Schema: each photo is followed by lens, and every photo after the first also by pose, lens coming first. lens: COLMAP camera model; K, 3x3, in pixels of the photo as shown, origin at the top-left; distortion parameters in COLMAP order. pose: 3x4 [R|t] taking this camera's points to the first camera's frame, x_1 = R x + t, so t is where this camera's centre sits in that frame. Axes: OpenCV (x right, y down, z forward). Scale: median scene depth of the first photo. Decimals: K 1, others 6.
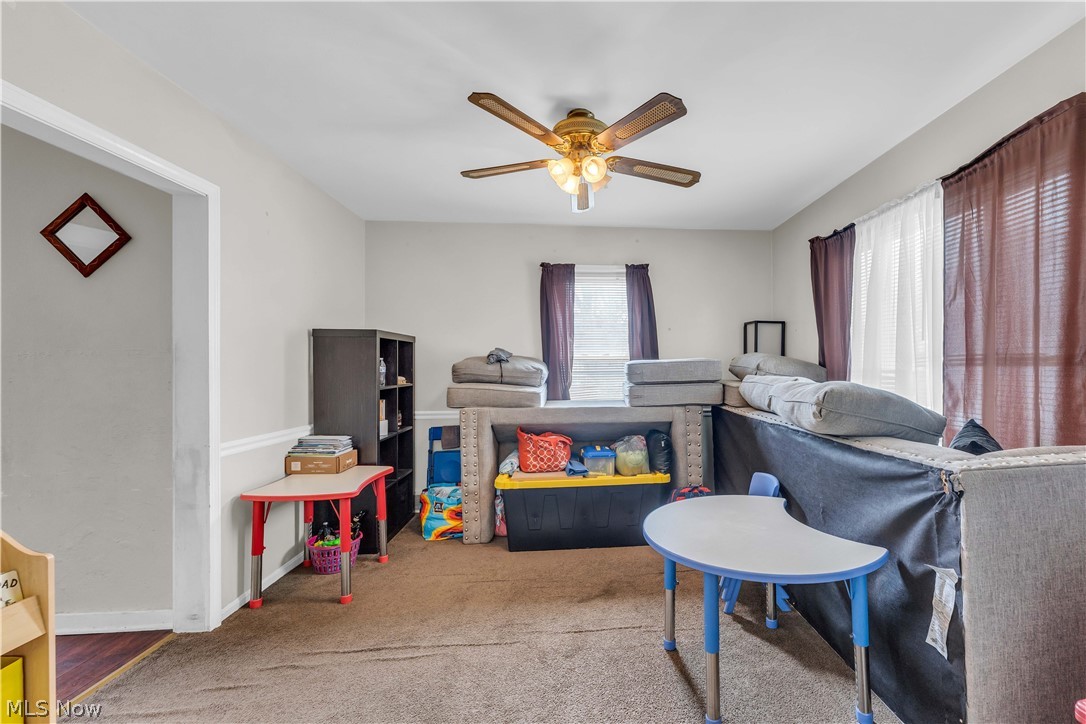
lens RADIAL K [[366.1, 0, 547.6], [0, 366.1, 369.0], [0, 0, 1]] dist [0.001008, -0.000059]
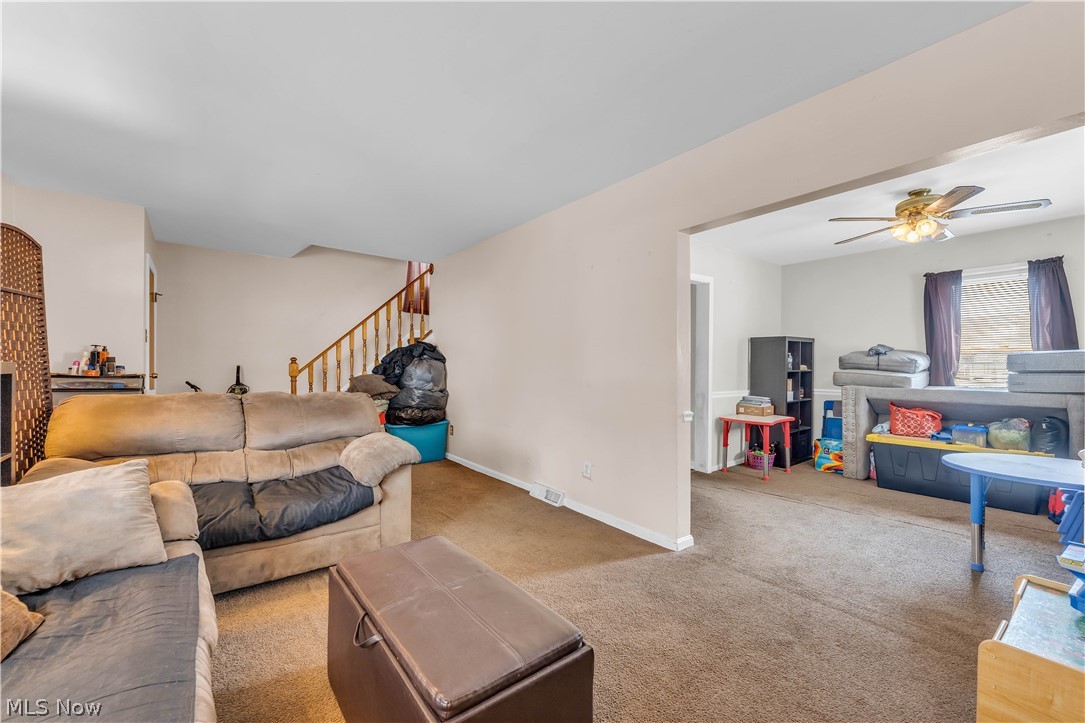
lens RADIAL K [[444.1, 0, 545.2], [0, 444.1, 365.8], [0, 0, 1]] dist [0.001680, -0.001126]
pose [[0.558151, 0.009987, -0.829679, 0.583917], [-0.011387, 0.999926, 0.004376, 0.031738], [0.829661, 0.007005, 0.558224, -1.011291]]
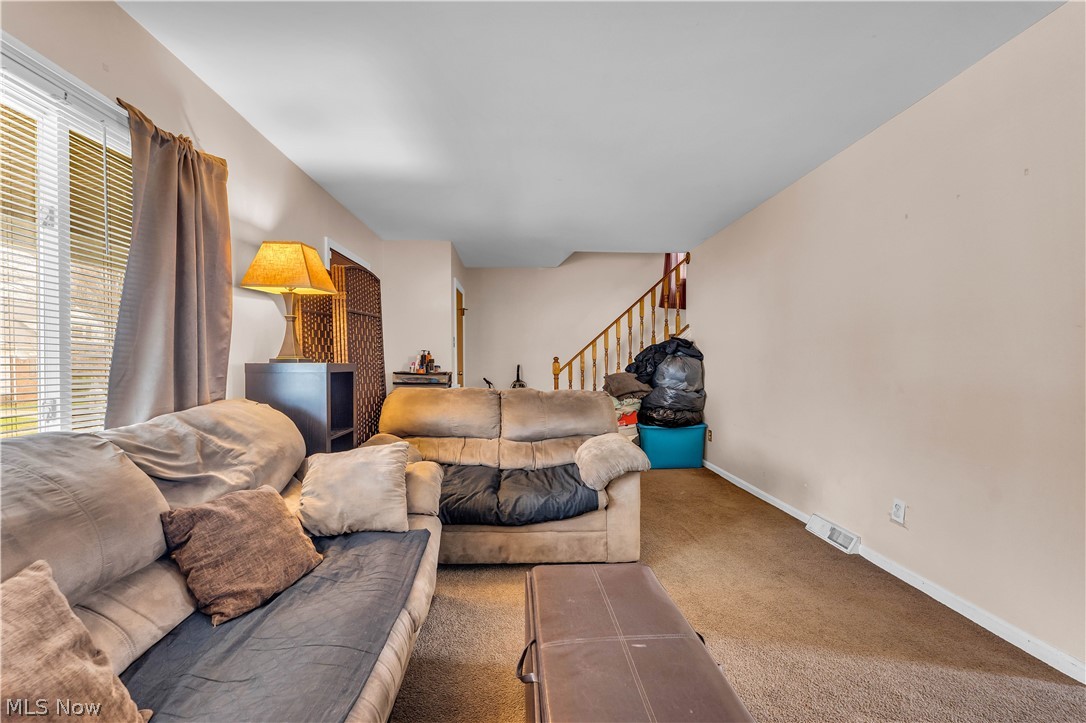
lens RADIAL K [[444.5, 0, 533.8], [0, 444.5, 368.7], [0, 0, 1]] dist [0.001680, -0.001126]
pose [[-0.042153, 0.017717, -0.998954, 0.514884], [0.002507, 0.999841, 0.017627, 0.033639], [0.999108, -0.001761, -0.042191, -0.901477]]
